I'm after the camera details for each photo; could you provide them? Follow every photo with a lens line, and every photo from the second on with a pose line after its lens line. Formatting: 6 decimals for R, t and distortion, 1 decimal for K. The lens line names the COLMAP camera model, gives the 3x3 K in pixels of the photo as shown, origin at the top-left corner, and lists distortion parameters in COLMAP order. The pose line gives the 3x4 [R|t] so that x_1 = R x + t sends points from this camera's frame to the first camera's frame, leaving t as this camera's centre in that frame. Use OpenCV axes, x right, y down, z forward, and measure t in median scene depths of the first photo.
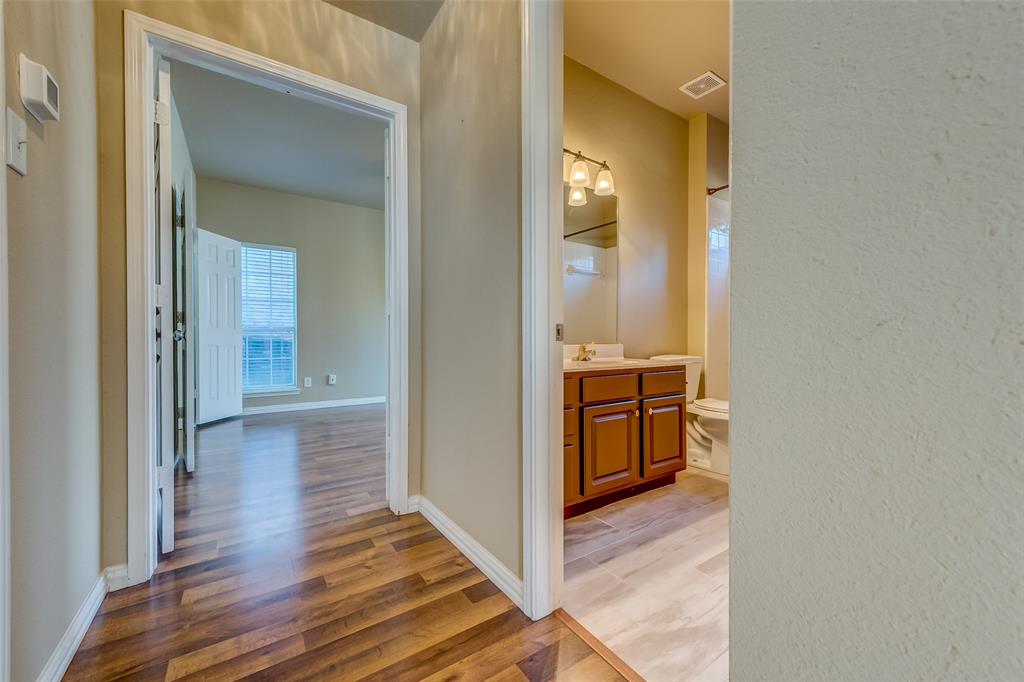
lens RADIAL K [[395.7, 0, 512.0], [0, 395.7, 341.0], [0, 0, 1]] dist [0.013958, -0.000015]
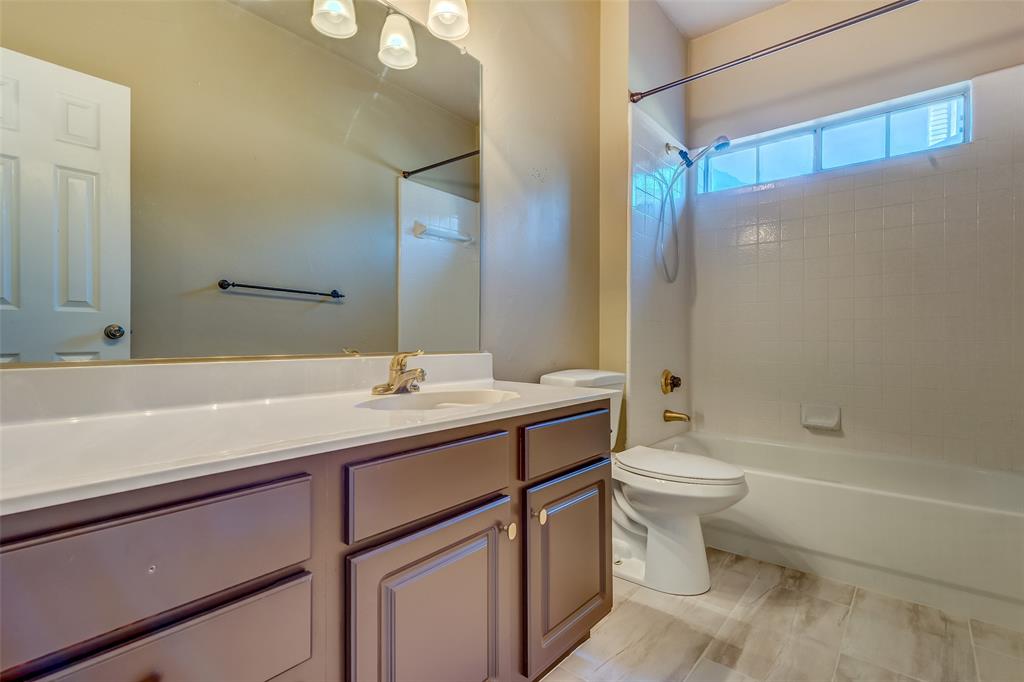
lens RADIAL K [[480.0, 0, 512.0], [0, 480.0, 341.0], [0, 0, 1]] dist [0.000173, 0.000337]
pose [[0.961061, 0.000866, 0.276333, 0.136368], [-0.000646, 0.999999, -0.000888, -0.006795], [-0.276334, 0.000674, 0.961061, 0.402579]]
